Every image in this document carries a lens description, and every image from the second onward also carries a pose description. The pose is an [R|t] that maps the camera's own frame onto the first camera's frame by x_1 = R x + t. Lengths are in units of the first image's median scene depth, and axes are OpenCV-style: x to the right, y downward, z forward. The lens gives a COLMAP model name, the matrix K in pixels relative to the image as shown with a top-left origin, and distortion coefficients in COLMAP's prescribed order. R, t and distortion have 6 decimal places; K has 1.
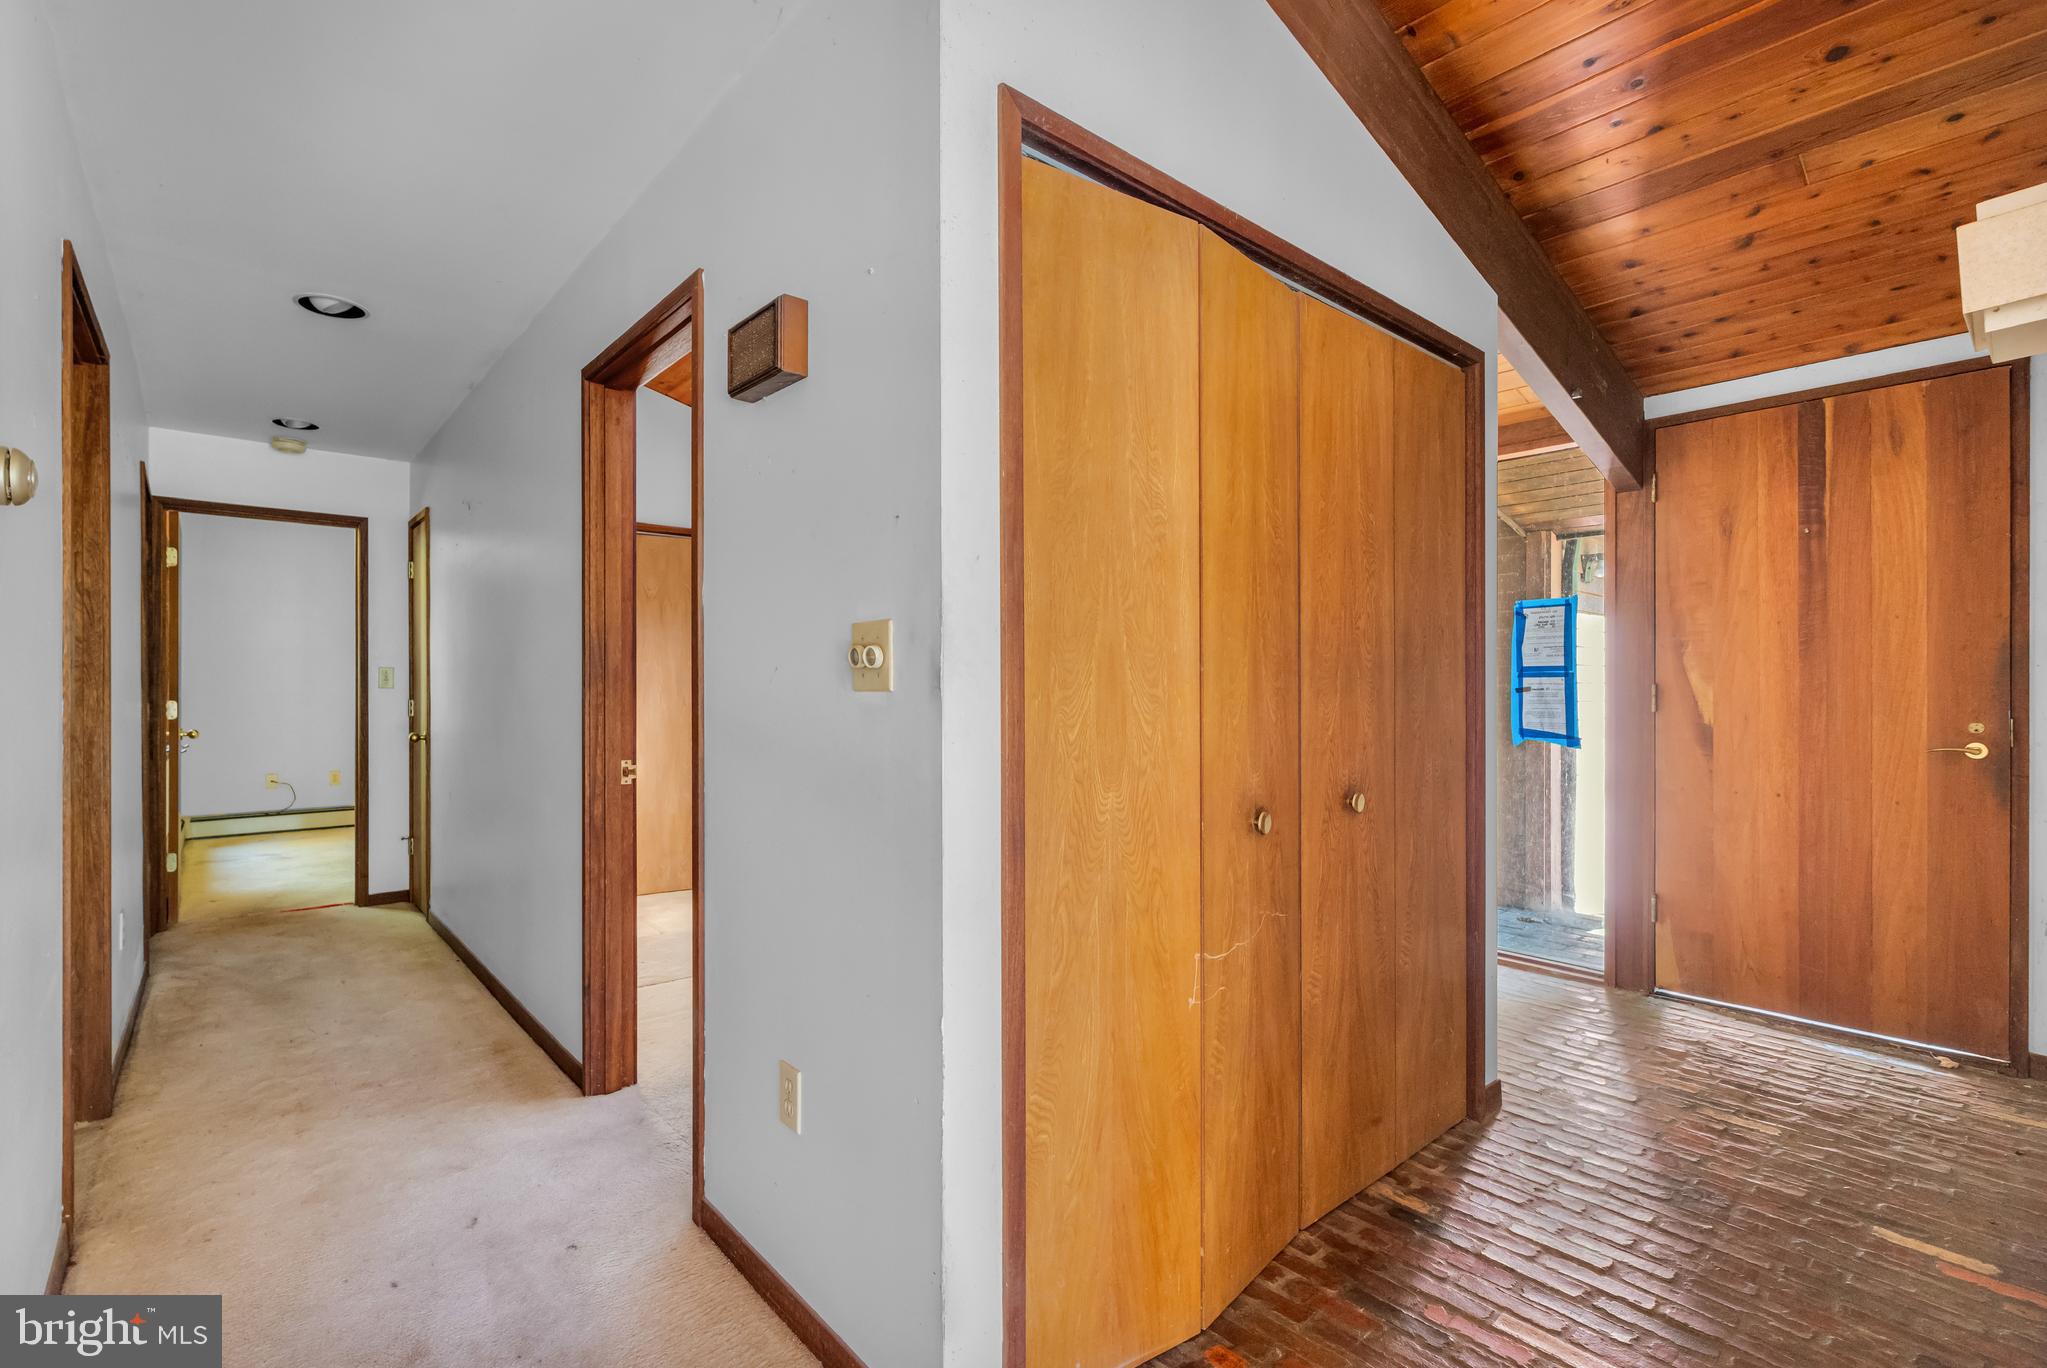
lens RADIAL K [[897.5, 0, 988.9], [0, 897.5, 684.3], [0, 0, 1]] dist [0.000412, -0.000064]
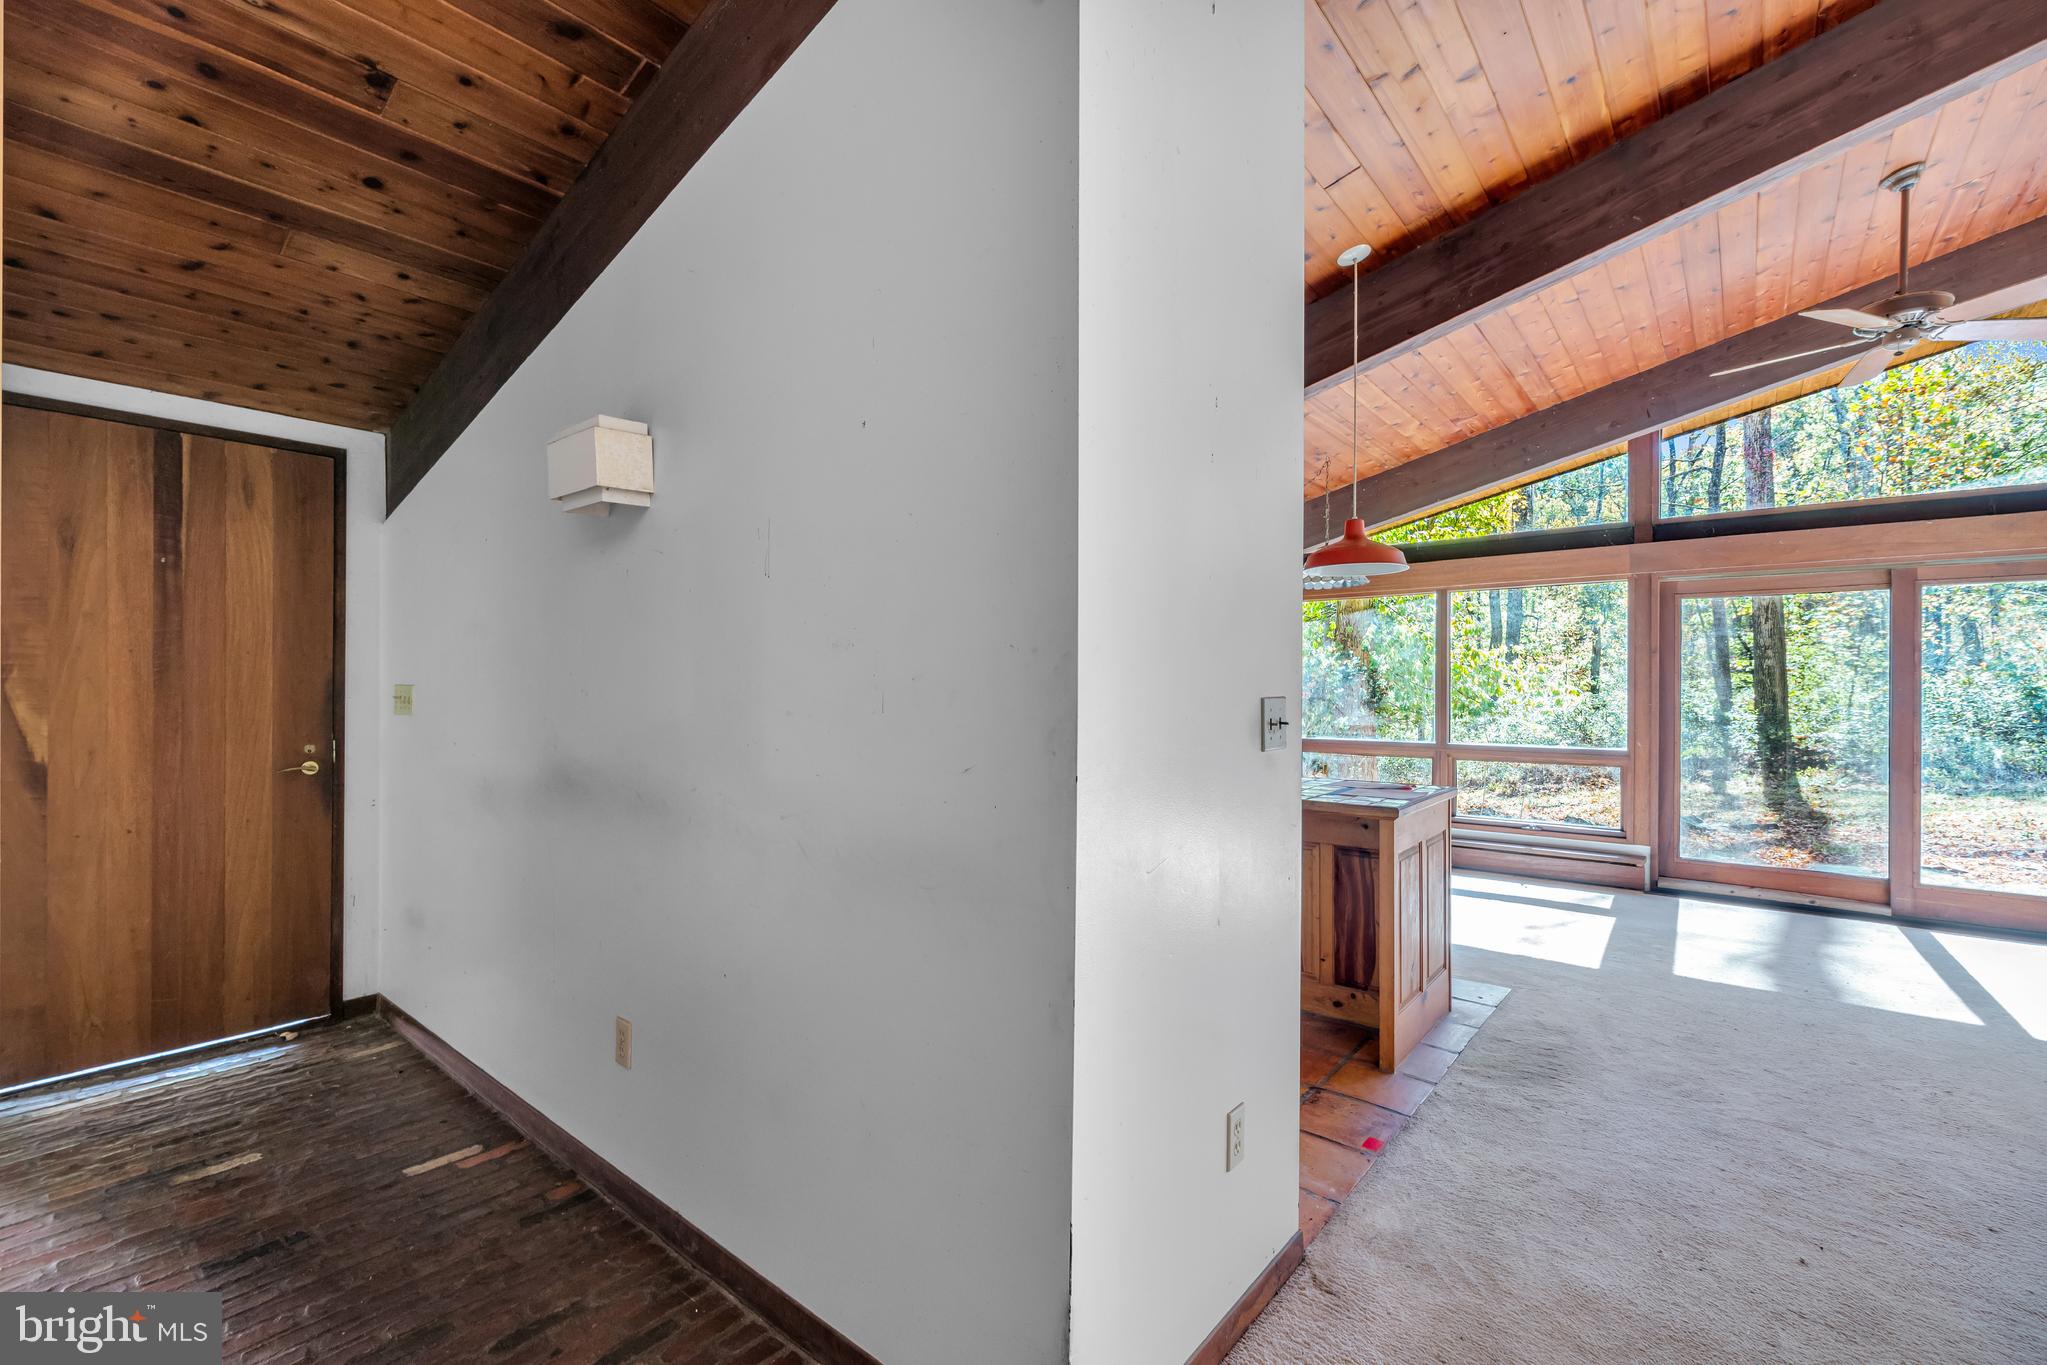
lens RADIAL K [[897.5, 0, 988.9], [0, 897.5, 682.8], [0, 0, 1]] dist [0.000412, -0.000064]
pose [[-0.162632, 0.001691, 0.986685, -0.224908], [-0.002858, 0.999994, -0.002185, -0.037437], [-0.986683, -0.003176, -0.162626, 0.272280]]
